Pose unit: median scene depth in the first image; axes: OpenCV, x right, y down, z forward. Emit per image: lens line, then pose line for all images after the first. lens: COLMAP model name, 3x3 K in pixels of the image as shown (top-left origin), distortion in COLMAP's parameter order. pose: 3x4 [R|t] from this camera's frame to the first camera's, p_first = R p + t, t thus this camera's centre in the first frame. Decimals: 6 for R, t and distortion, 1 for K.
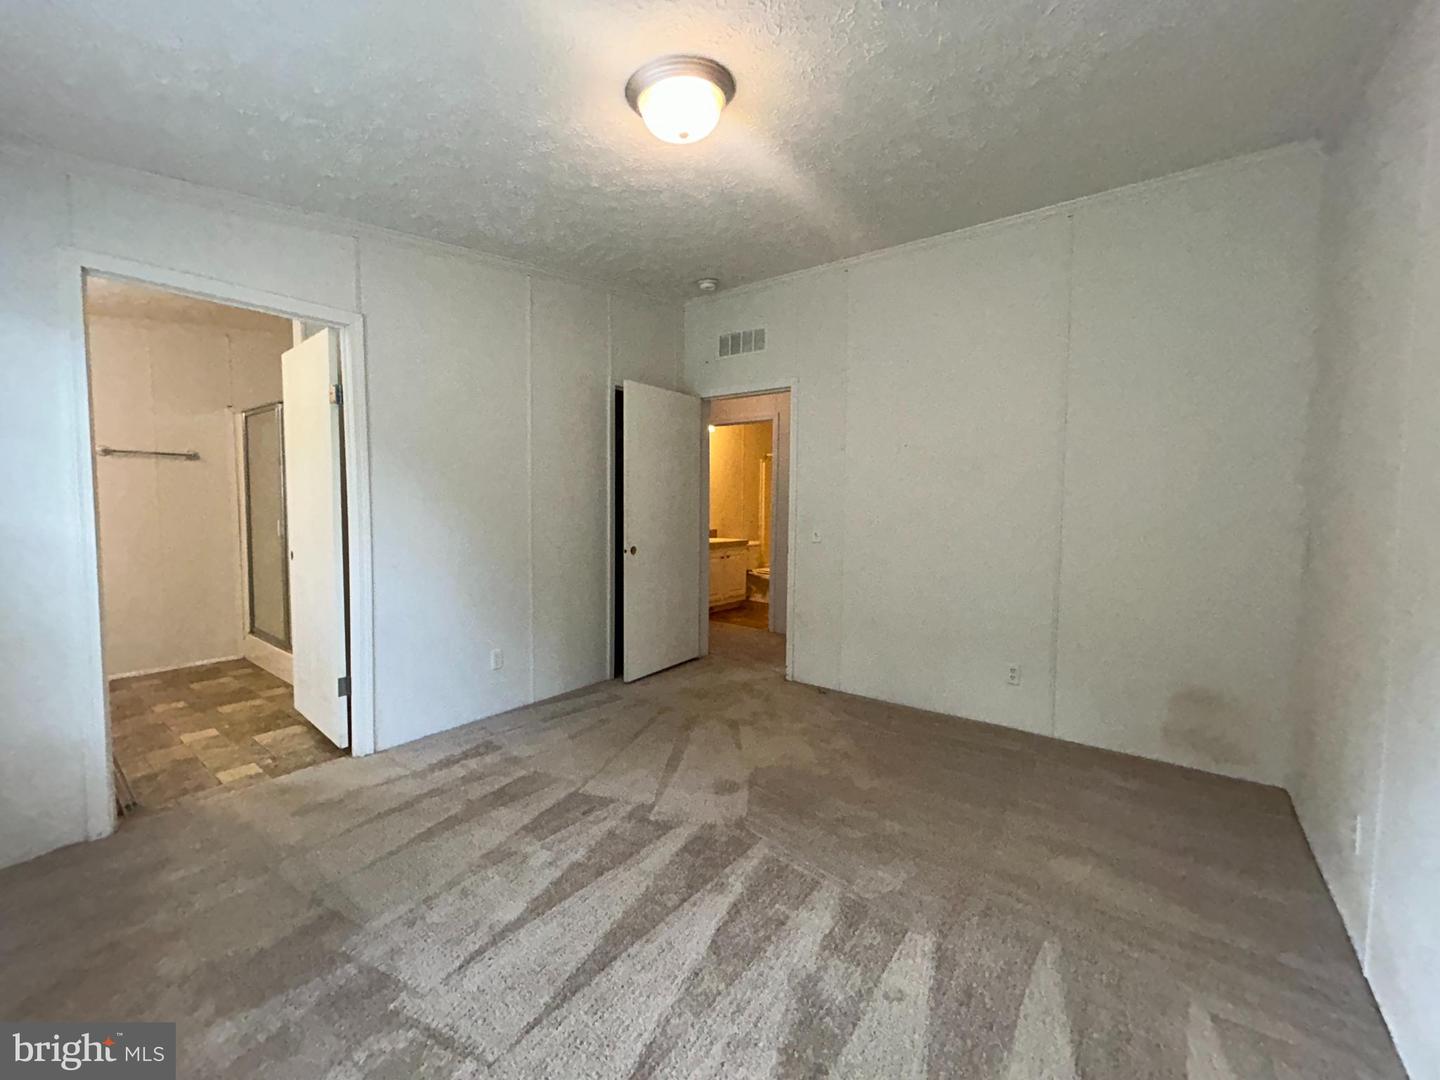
lens RADIAL K [[588.1, 0, 715.1], [0, 588.1, 539.1], [0, 0, 1]] dist [-0.000370, 0.001454]
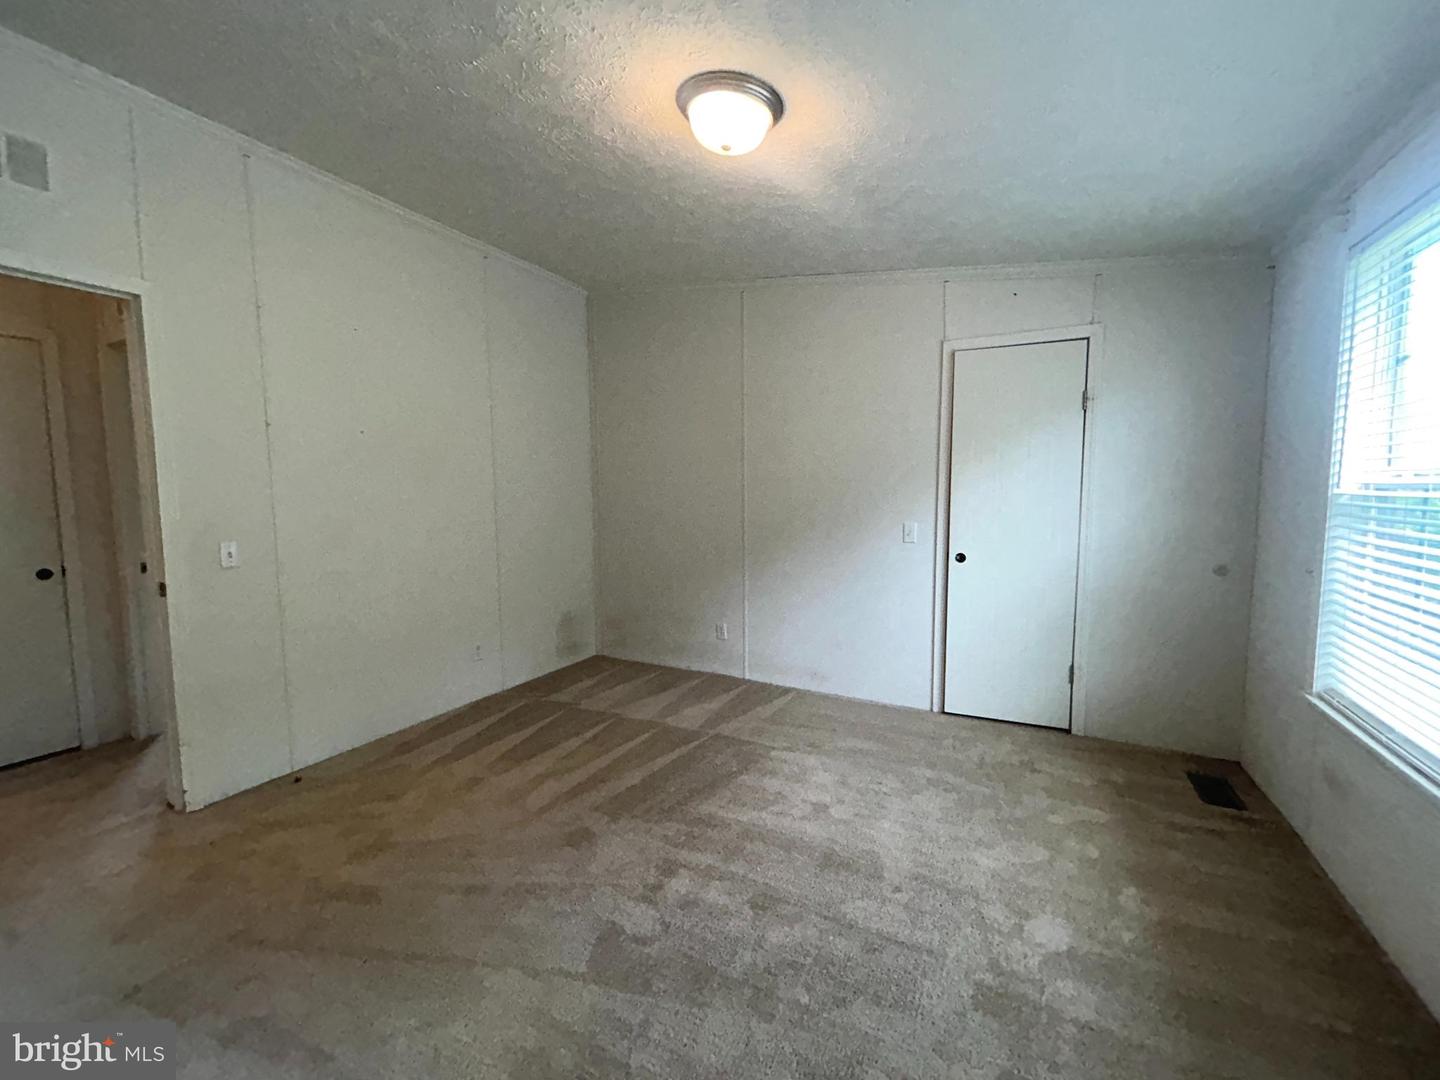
lens RADIAL K [[588.1, 0, 713.8], [0, 588.1, 542.1], [0, 0, 1]] dist [-0.000370, 0.001454]
pose [[-0.161022, -0.093629, 0.982500, -0.610974], [0.067806, 0.992088, 0.105655, -0.061136], [-0.984619, 0.083632, -0.153399, 0.678276]]
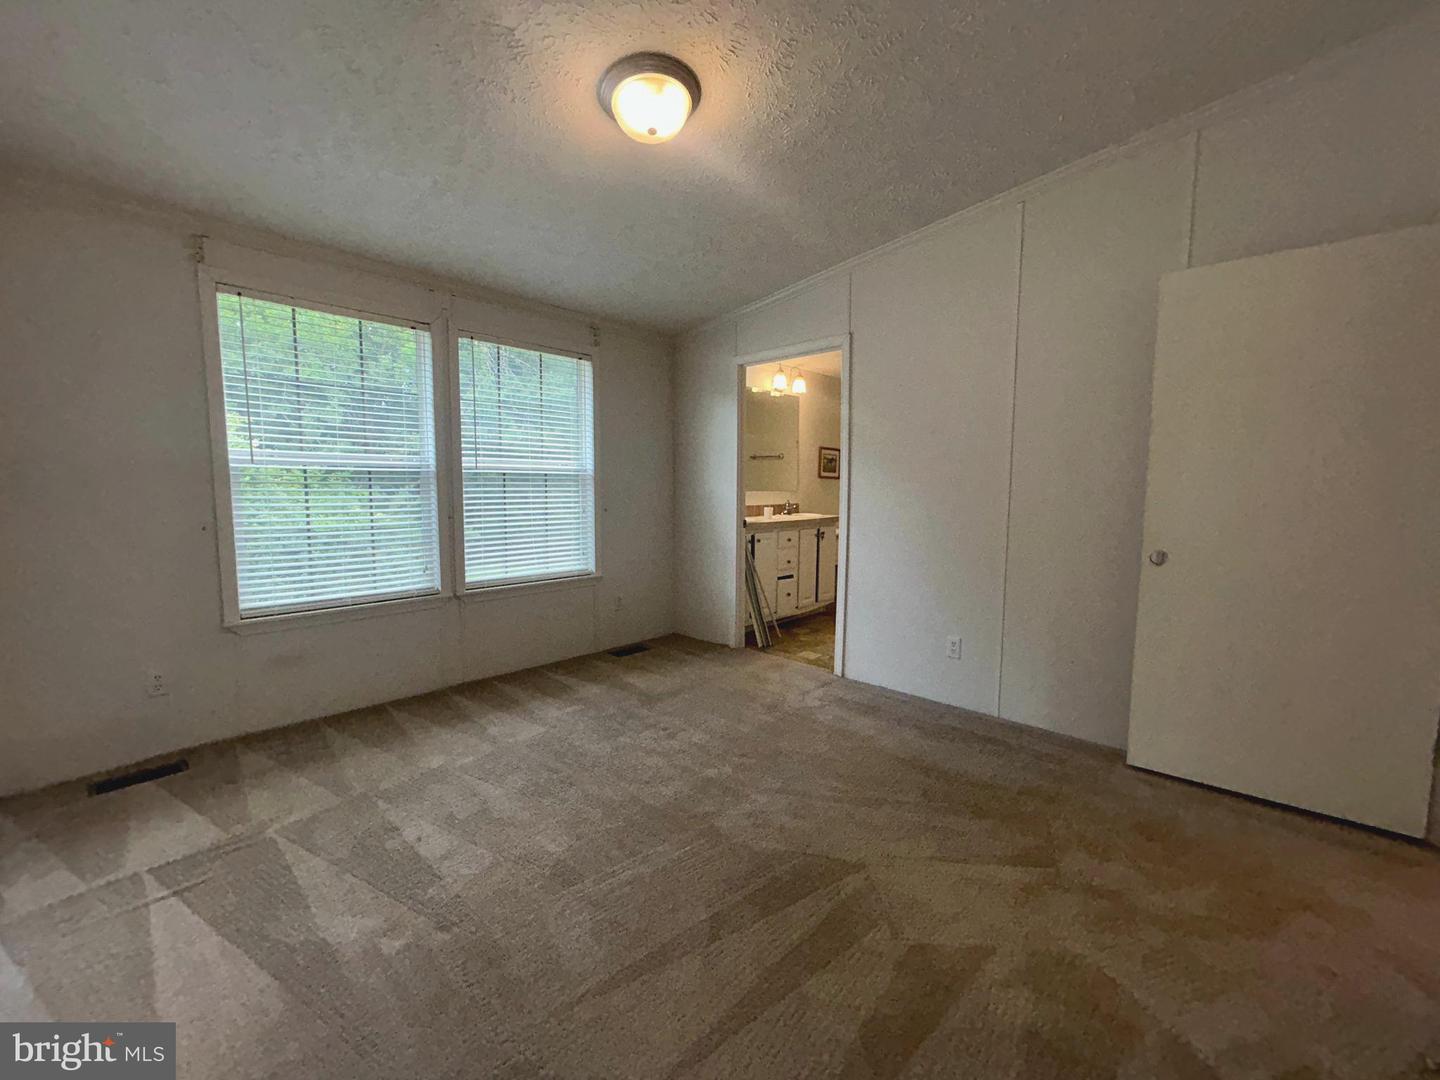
lens RADIAL K [[588.1, 0, 719.7], [0, 588.1, 534.3], [0, 0, 1]] dist [-0.000370, 0.001454]
pose [[-0.098856, 0.075475, -0.992235, 0.586606], [-0.072257, 0.993943, 0.082804, -0.027261], [0.992475, 0.079882, -0.092804, 0.699108]]
